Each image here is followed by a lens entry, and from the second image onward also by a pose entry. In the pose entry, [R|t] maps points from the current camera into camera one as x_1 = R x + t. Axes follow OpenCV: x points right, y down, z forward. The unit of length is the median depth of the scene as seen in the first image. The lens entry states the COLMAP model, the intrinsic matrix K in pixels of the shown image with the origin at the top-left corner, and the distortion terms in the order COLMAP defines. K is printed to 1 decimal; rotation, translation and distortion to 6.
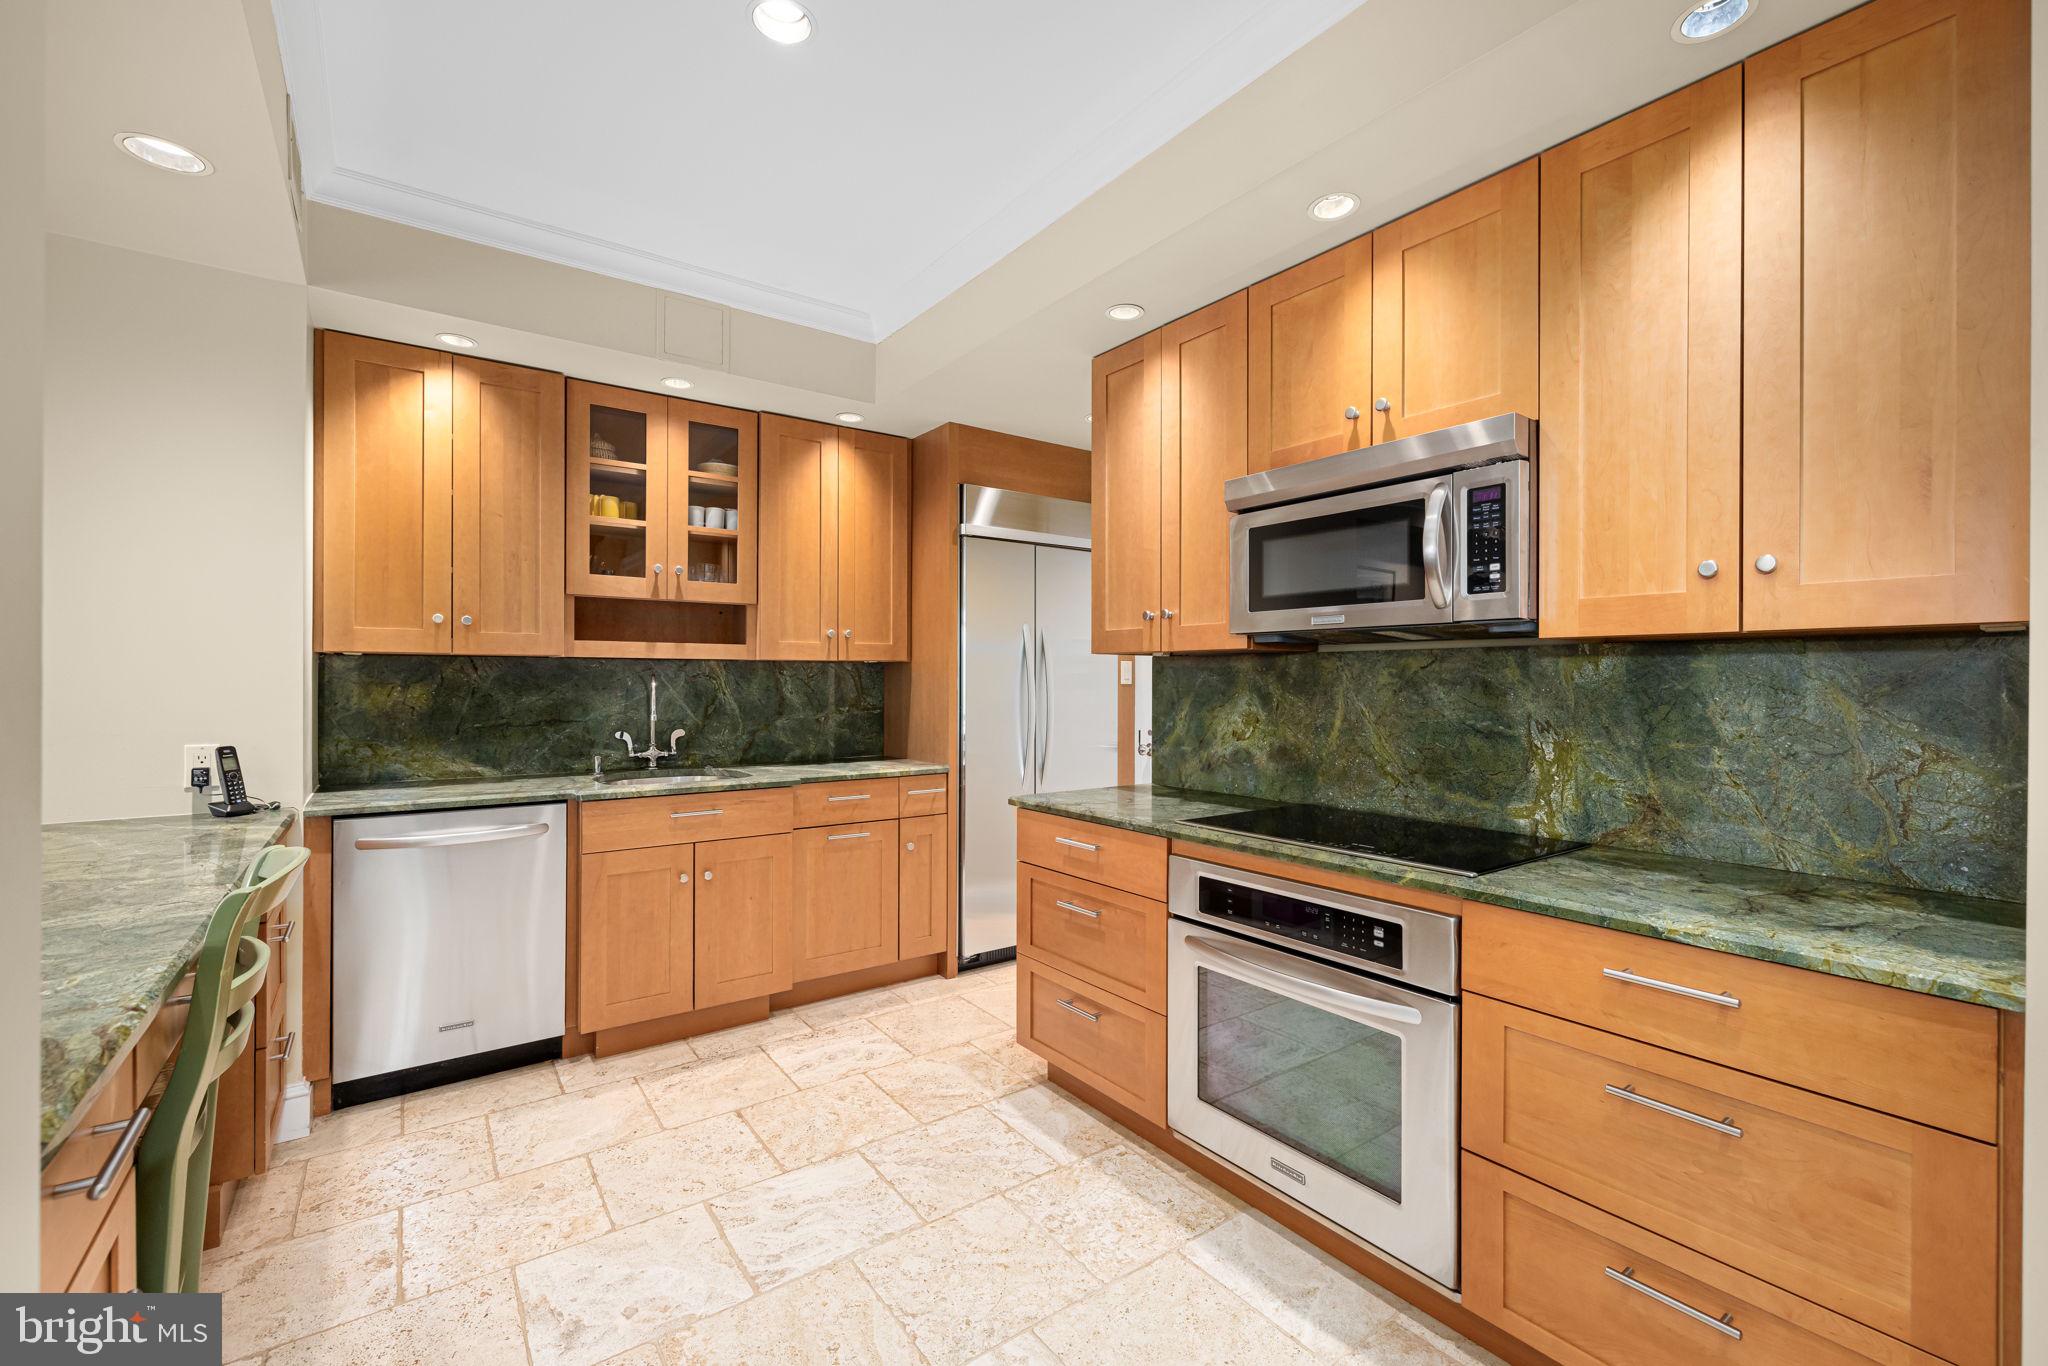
lens RADIAL K [[860.9, 0, 1029.1], [0, 860.9, 678.7], [0, 0, 1]] dist [-0.000121, 0.000140]
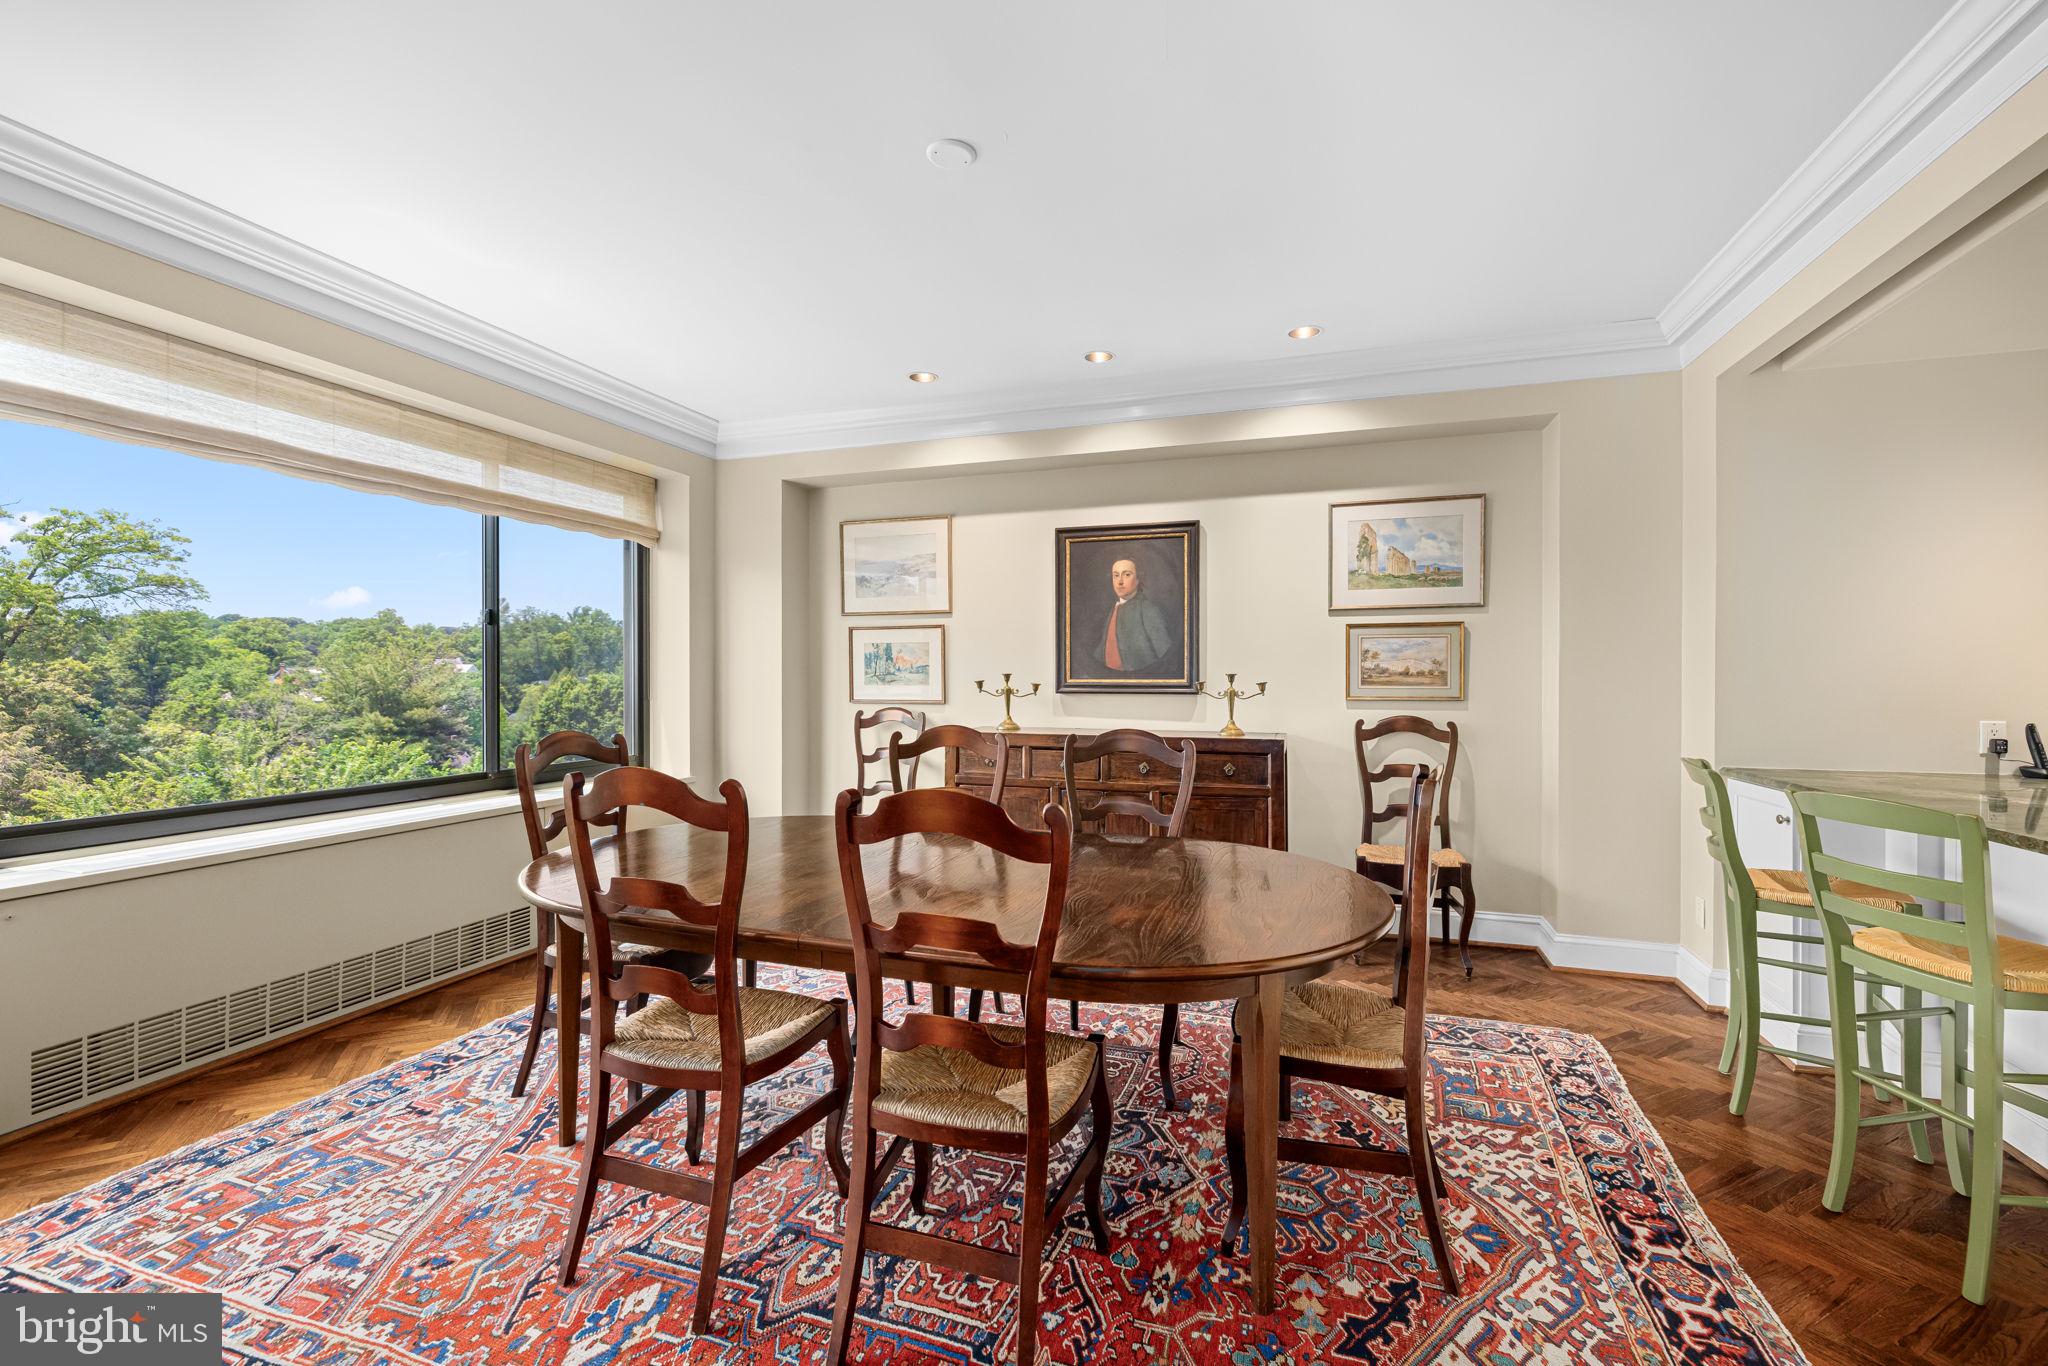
lens RADIAL K [[860.9, 0, 1029.1], [0, 860.9, 678.7], [0, 0, 1]] dist [-0.000121, 0.000140]
pose [[0.578714, 0.000606, -0.815530, -0.611968], [0.002740, 0.999993, 0.002688, 0.003661], [0.815526, -0.003790, 0.578708, -0.782330]]
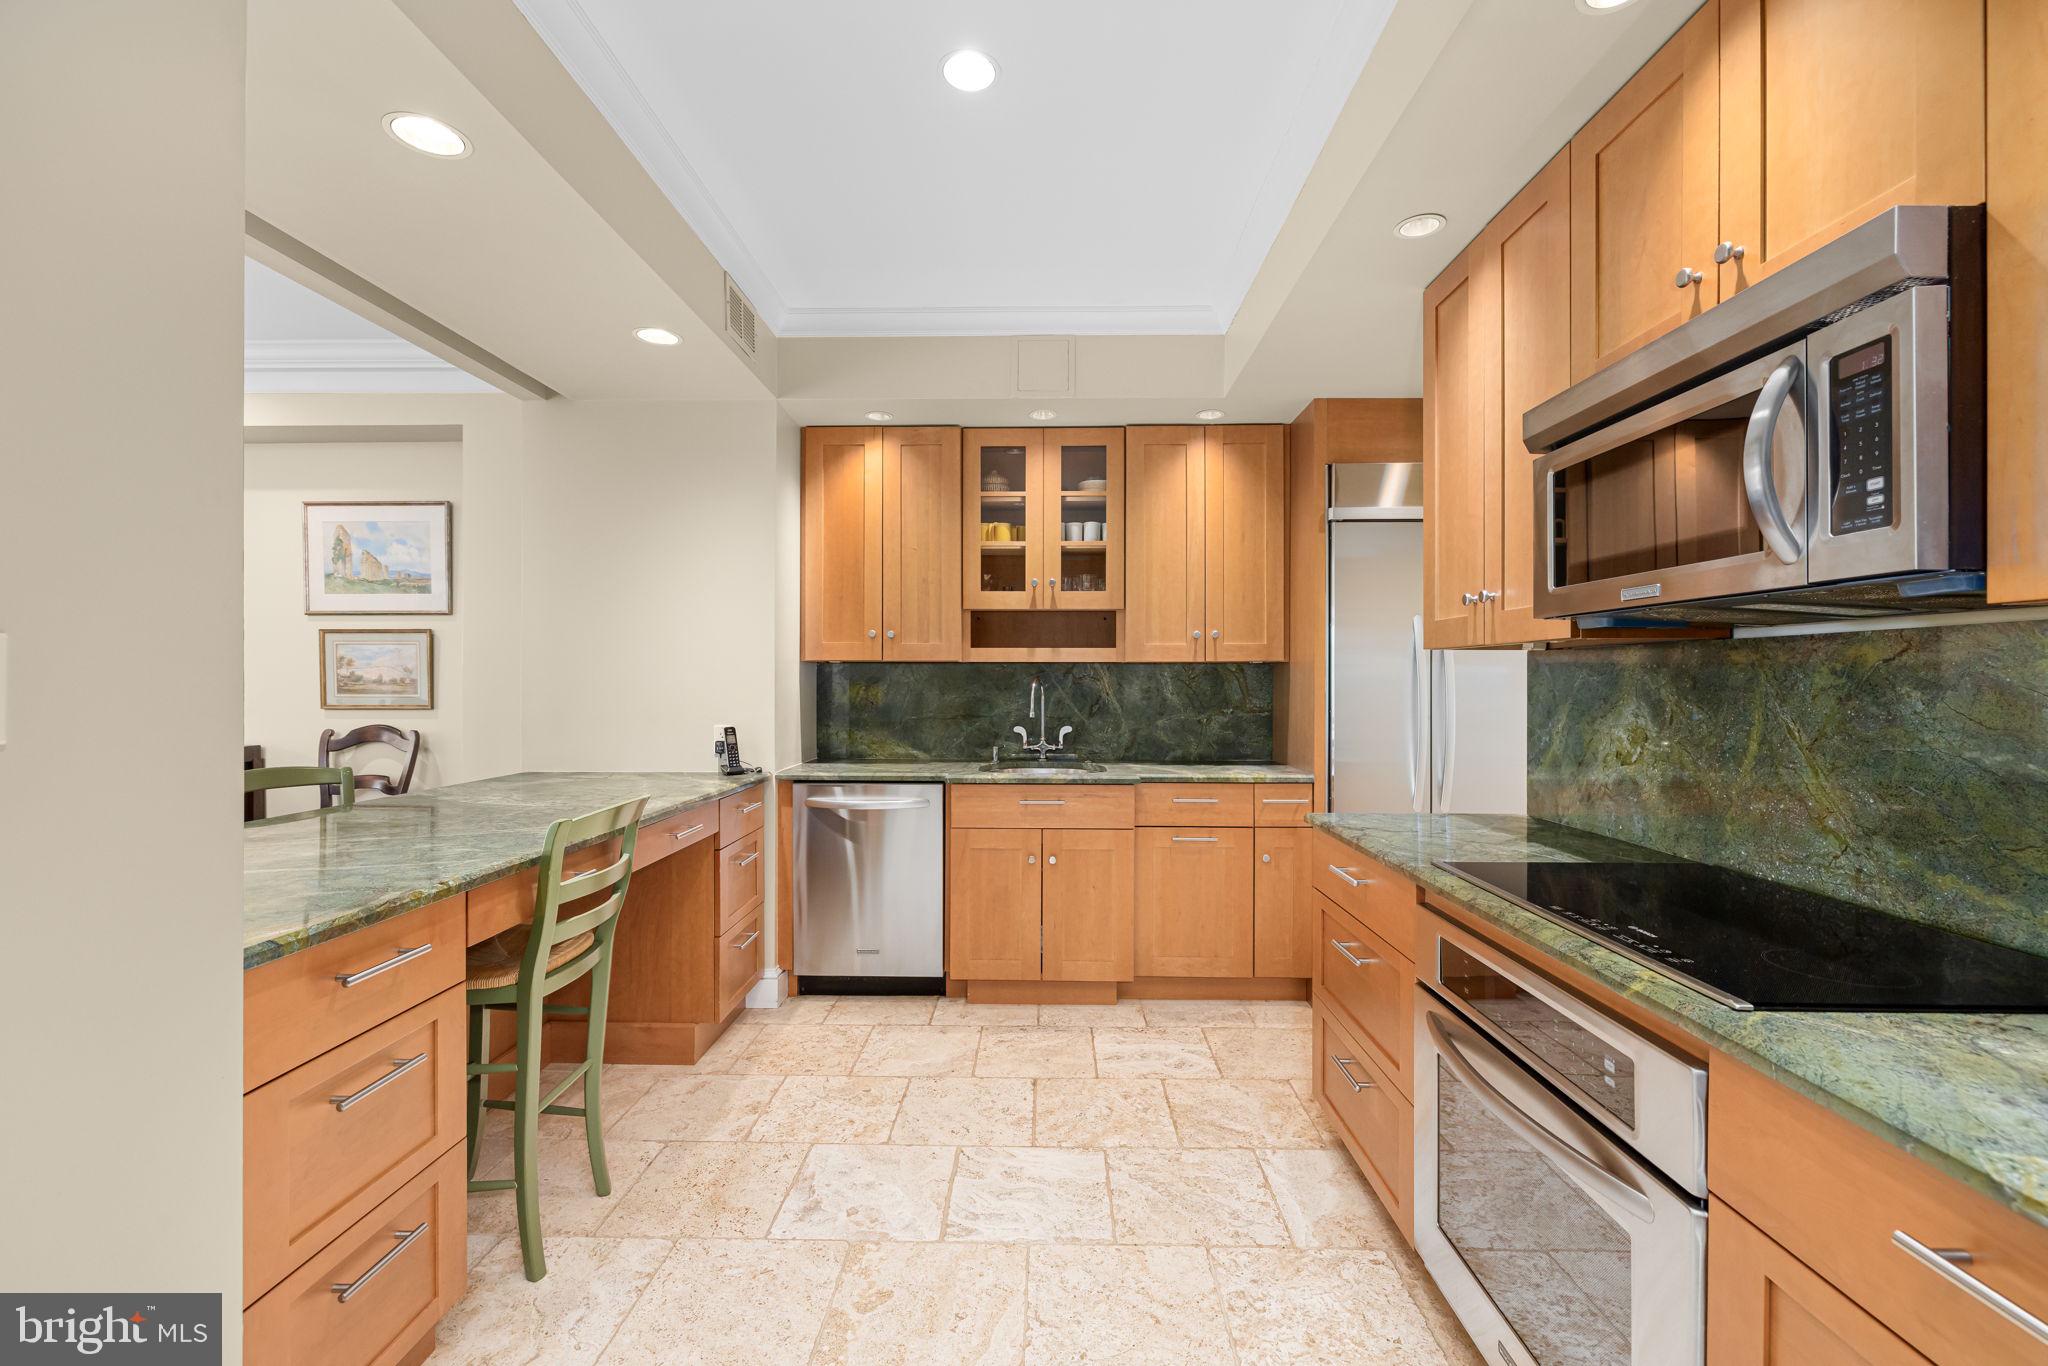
lens RADIAL K [[848.9, 0, 1029.5], [0, 848.9, 678.9], [0, 0, 1]] dist [-0.000542, -0.000080]
pose [[0.795186, -0.002108, -0.606362, 0.279803], [0.001486, 0.999998, -0.001528, 0.000084], [0.606363, 0.000314, 0.795188, 0.134326]]
